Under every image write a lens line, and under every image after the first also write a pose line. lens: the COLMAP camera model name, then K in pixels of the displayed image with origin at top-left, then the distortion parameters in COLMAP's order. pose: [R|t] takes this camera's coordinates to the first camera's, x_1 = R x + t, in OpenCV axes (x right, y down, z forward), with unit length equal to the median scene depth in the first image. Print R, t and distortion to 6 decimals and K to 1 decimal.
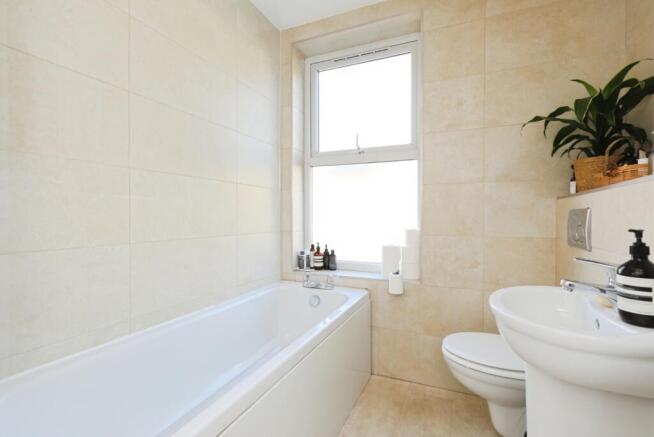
lens RADIAL K [[291.8, 0, 335.5], [0, 291.8, 218.2], [0, 0, 1]] dist [-0.003192, 0.001564]
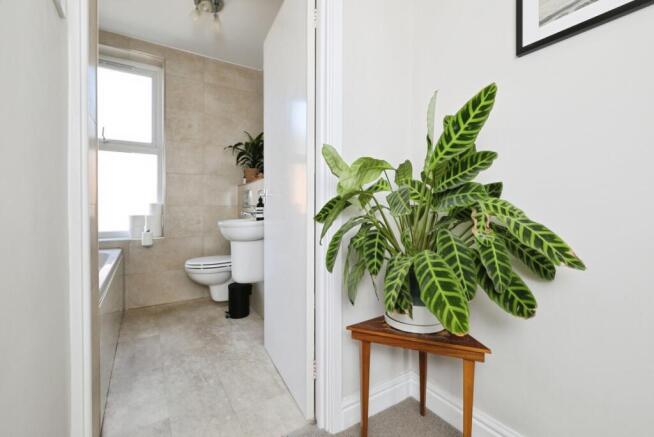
lens RADIAL K [[291.8, 0, 326.5], [0, 291.8, 197.3], [0, 0, 1]] dist [-0.003192, 0.001564]
pose [[0.572382, 0.022353, 0.819682, -0.486147], [0.009666, 0.999375, -0.034004, 0.074918], [-0.819930, 0.027386, 0.571808, -0.585388]]
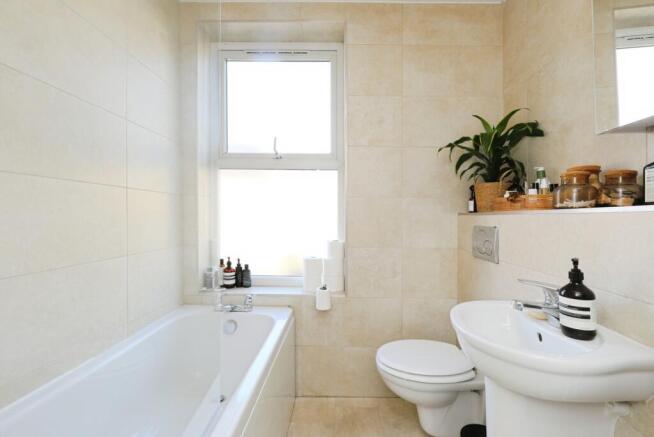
lens RADIAL K [[291.8, 0, 332.9], [0, 291.8, 217.5], [0, 0, 1]] dist [-0.003192, 0.001564]
pose [[0.926308, 0.004126, 0.376744, -0.129344], [-0.004717, 0.999989, 0.000647, -0.046720], [-0.376737, -0.002376, 0.926317, 0.094381]]
